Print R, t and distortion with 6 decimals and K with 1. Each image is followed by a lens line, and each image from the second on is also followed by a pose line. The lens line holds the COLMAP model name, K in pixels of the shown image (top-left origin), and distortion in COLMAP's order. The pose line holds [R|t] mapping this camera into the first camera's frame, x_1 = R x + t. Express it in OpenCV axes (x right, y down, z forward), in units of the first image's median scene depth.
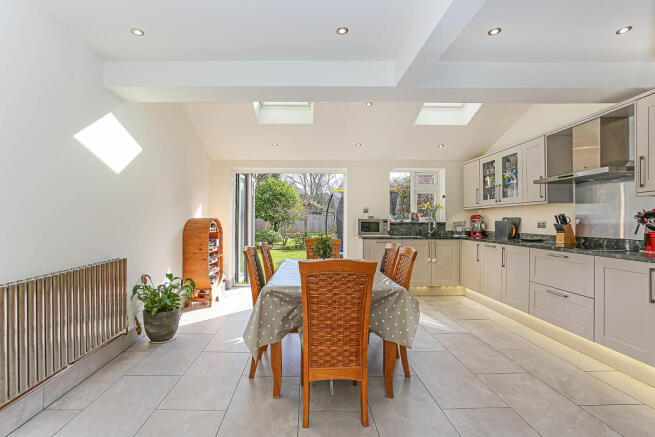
lens RADIAL K [[325.1, 0, 309.1], [0, 325.1, 217.7], [0, 0, 1]] dist [-0.075365, 0.000362]
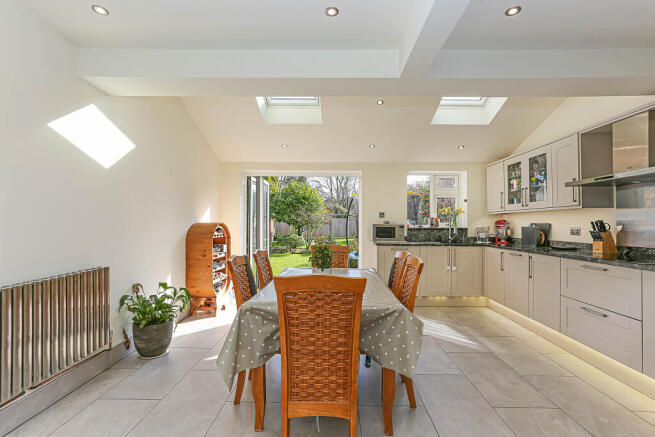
lens RADIAL K [[322.0, 0, 327.5], [0, 322.0, 218.5], [0, 0, 1]] dist [-0.032590, 0.000778]
pose [[0.999598, 0.003611, -0.028107, 0.054849], [-0.003861, 0.999953, -0.008840, -0.004589], [0.028074, 0.008945, 0.999566, 0.065926]]
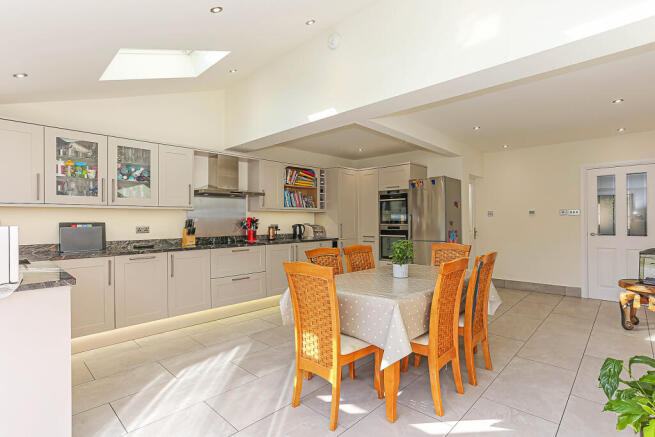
lens RADIAL K [[329.0, 0, 327.5], [0, 329.0, 218.5], [0, 0, 1]] dist [-0.036001, 0.021339]
pose [[-0.715135, 0.012078, 0.698882, -0.331604], [0.003727, 0.999902, -0.013466, 0.003712], [-0.698976, -0.007026, -0.715111, 1.261938]]
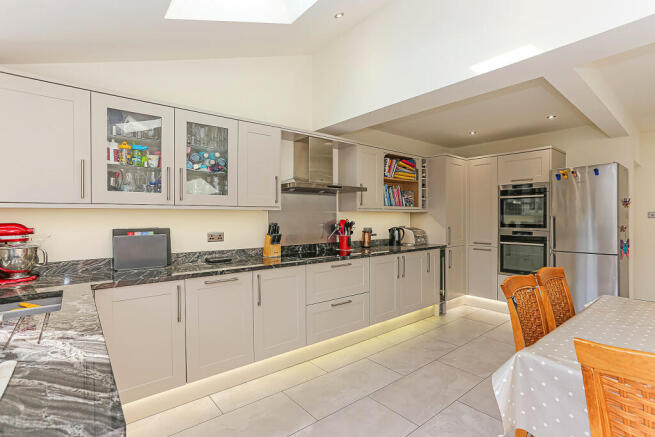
lens RADIAL K [[319.4, 0, 327.5], [0, 319.4, 218.5], [0, 0, 1]] dist [-0.031133, 0.001192]
pose [[-0.630542, 0.000037, 0.776155, 0.026067], [-0.001344, 0.999998, -0.001139, -0.018810], [-0.776154, -0.001762, -0.630541, 1.208101]]
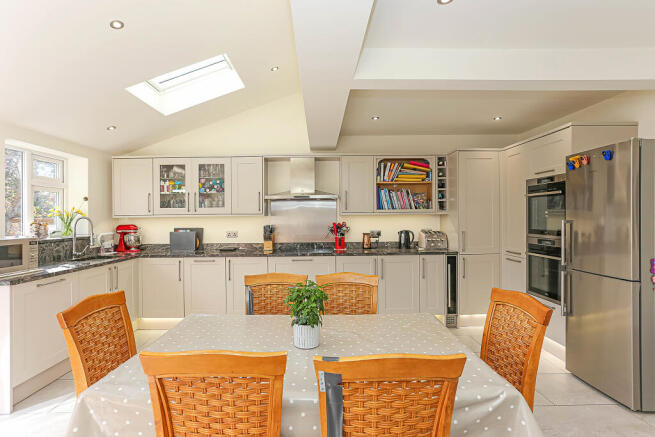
lens RADIAL K [[322.0, 0, 327.5], [0, 322.0, 218.5], [0, 0, 1]] dist [-0.032590, 0.000778]
pose [[0.007118, -0.004118, 0.999966, -0.341242], [0.001885, 0.999990, 0.004105, -0.034547], [-0.999973, 0.001855, 0.007126, 0.637650]]
